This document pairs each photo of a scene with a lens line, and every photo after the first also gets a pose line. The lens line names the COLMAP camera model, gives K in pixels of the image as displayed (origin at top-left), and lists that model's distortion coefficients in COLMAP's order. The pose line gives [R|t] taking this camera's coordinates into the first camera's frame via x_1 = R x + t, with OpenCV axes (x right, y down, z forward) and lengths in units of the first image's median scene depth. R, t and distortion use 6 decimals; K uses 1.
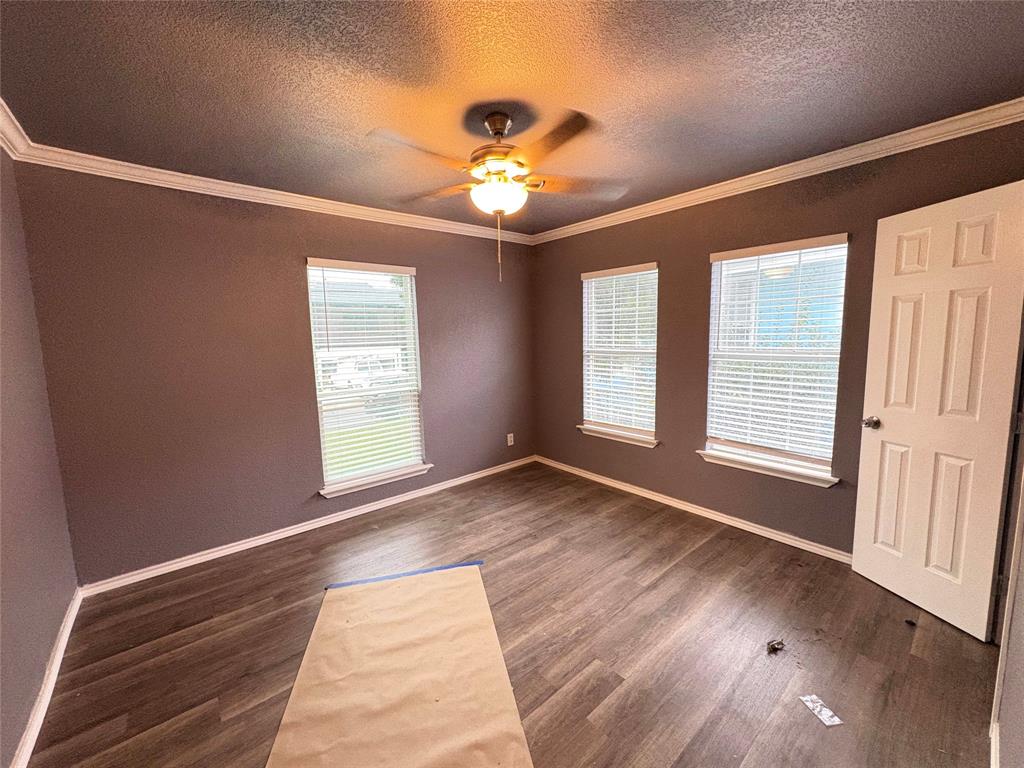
lens RADIAL K [[407.3, 0, 512.0], [0, 407.3, 384.0], [0, 0, 1]] dist [-0.001167, -0.000052]
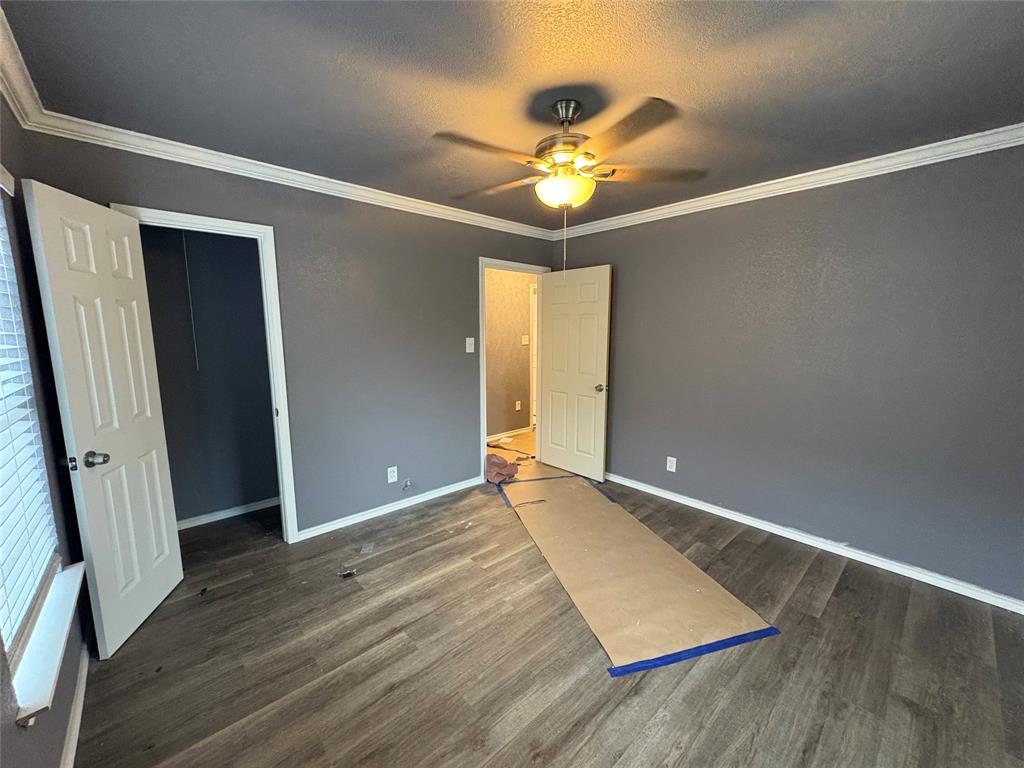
lens RADIAL K [[407.3, 0, 512.0], [0, 407.3, 384.0], [0, 0, 1]] dist [-0.001167, -0.000052]
pose [[-0.999225, 0.022403, -0.032351, 0.116855], [0.013546, 0.967707, 0.251713, -0.226770], [0.036945, 0.251080, -0.967261, 1.757597]]
